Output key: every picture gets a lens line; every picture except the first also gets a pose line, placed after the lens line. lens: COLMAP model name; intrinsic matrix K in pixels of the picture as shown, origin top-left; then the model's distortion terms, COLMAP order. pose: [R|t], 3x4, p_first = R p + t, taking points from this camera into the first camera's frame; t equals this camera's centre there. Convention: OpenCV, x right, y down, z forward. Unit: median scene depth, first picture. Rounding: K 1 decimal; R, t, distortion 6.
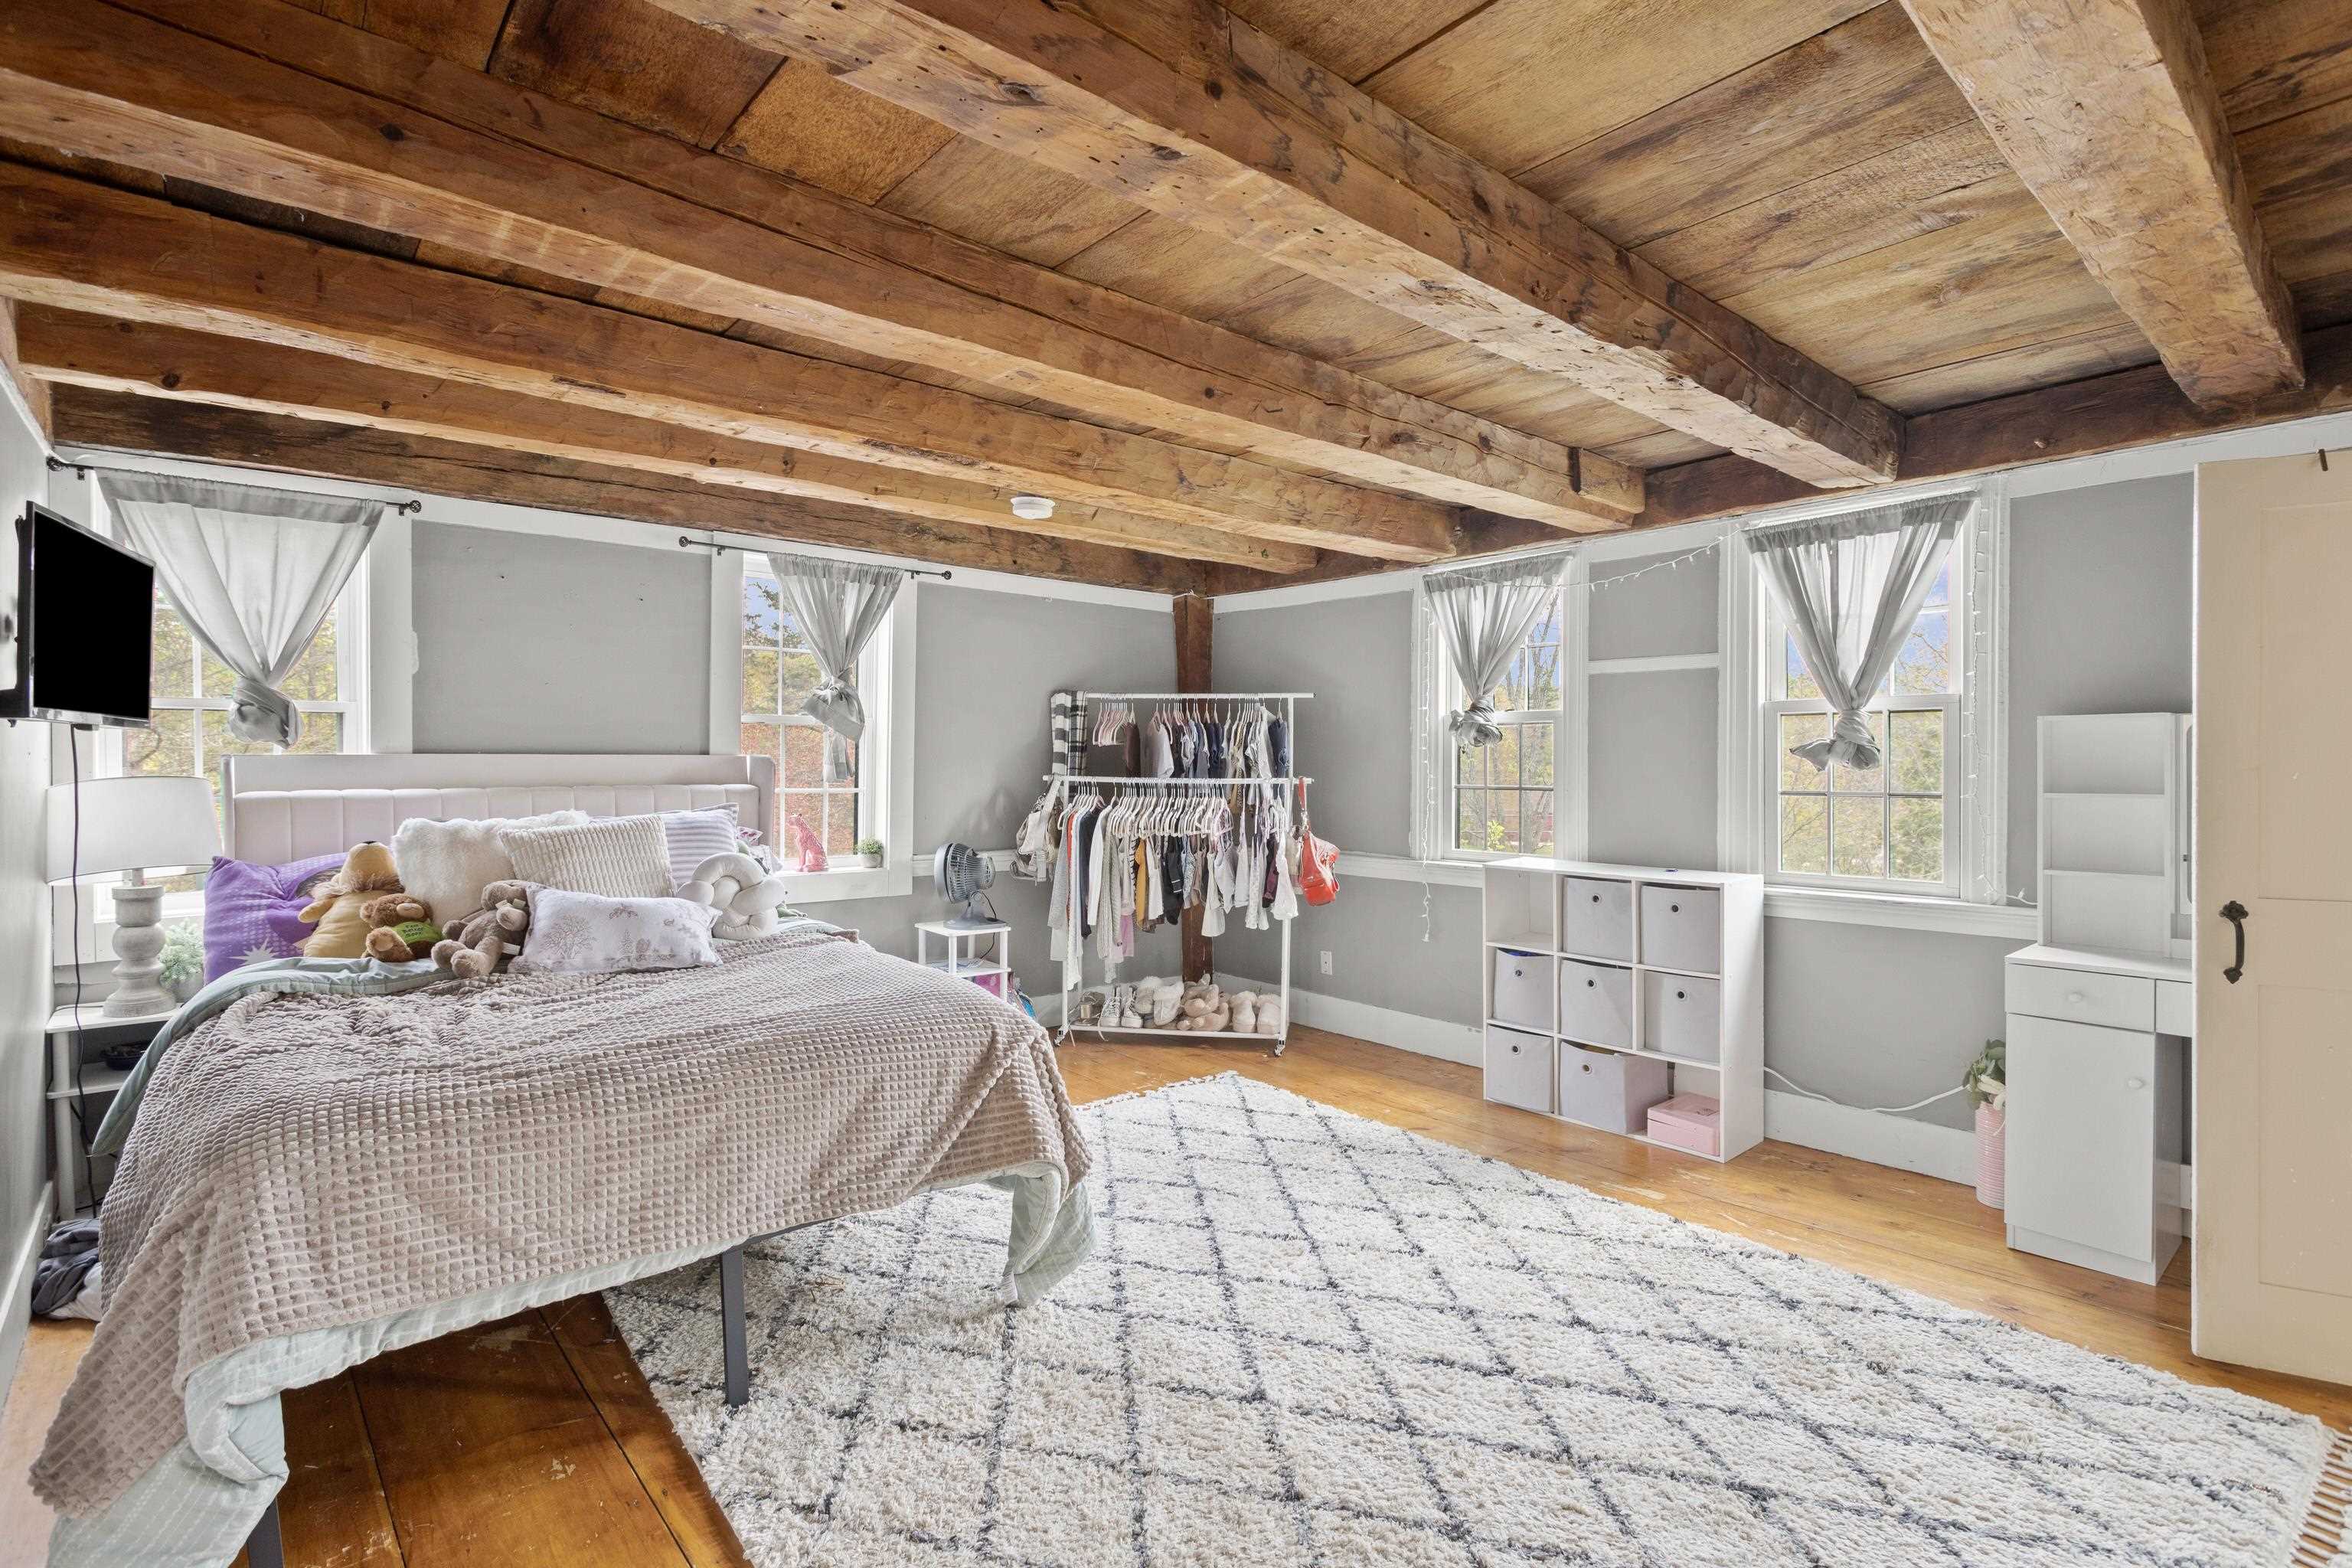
lens RADIAL K [[1109.0, 0, 1174.9], [0, 1109.0, 769.9], [0, 0, 1]] dist [-0.002629, 0.001802]
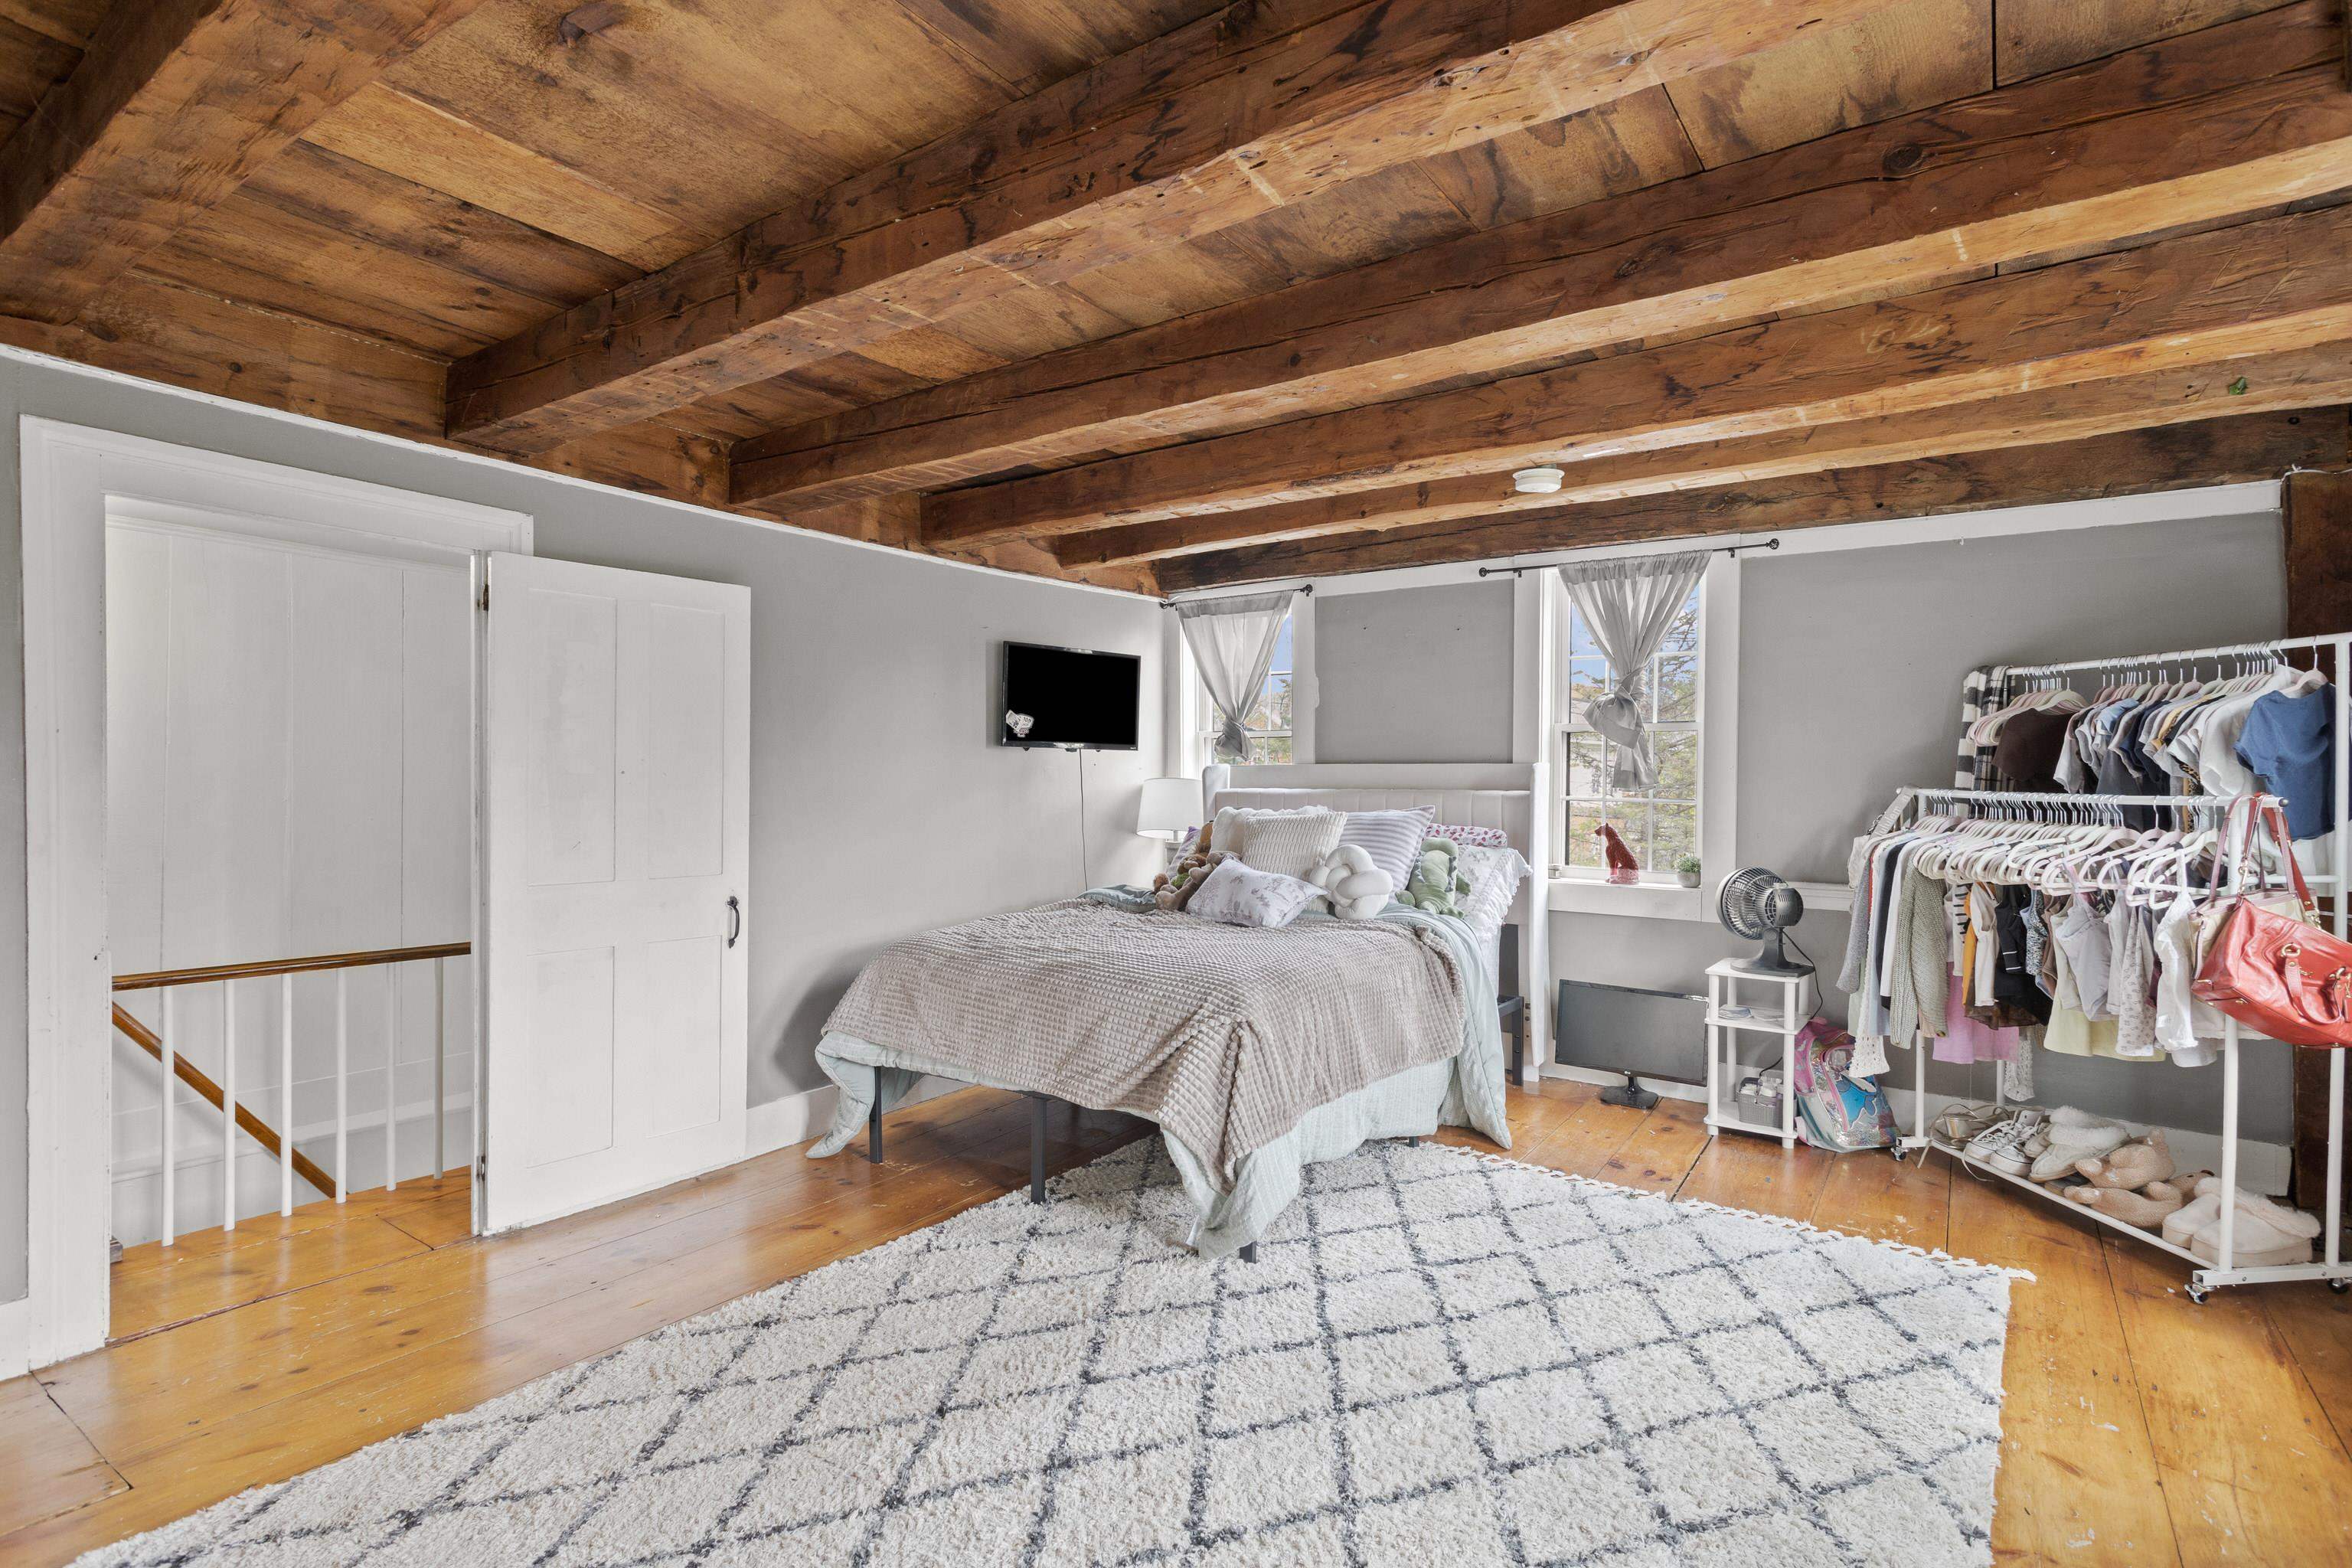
lens RADIAL K [[1109.0, 0, 1177.8], [0, 1109.0, 785.1], [0, 0, 1]] dist [-0.002629, 0.001802]
pose [[0.259624, 0.008723, -0.965671, 0.654705], [-0.010659, 0.999924, 0.006166, 0.005309], [0.965651, 0.008692, 0.259697, 0.489340]]
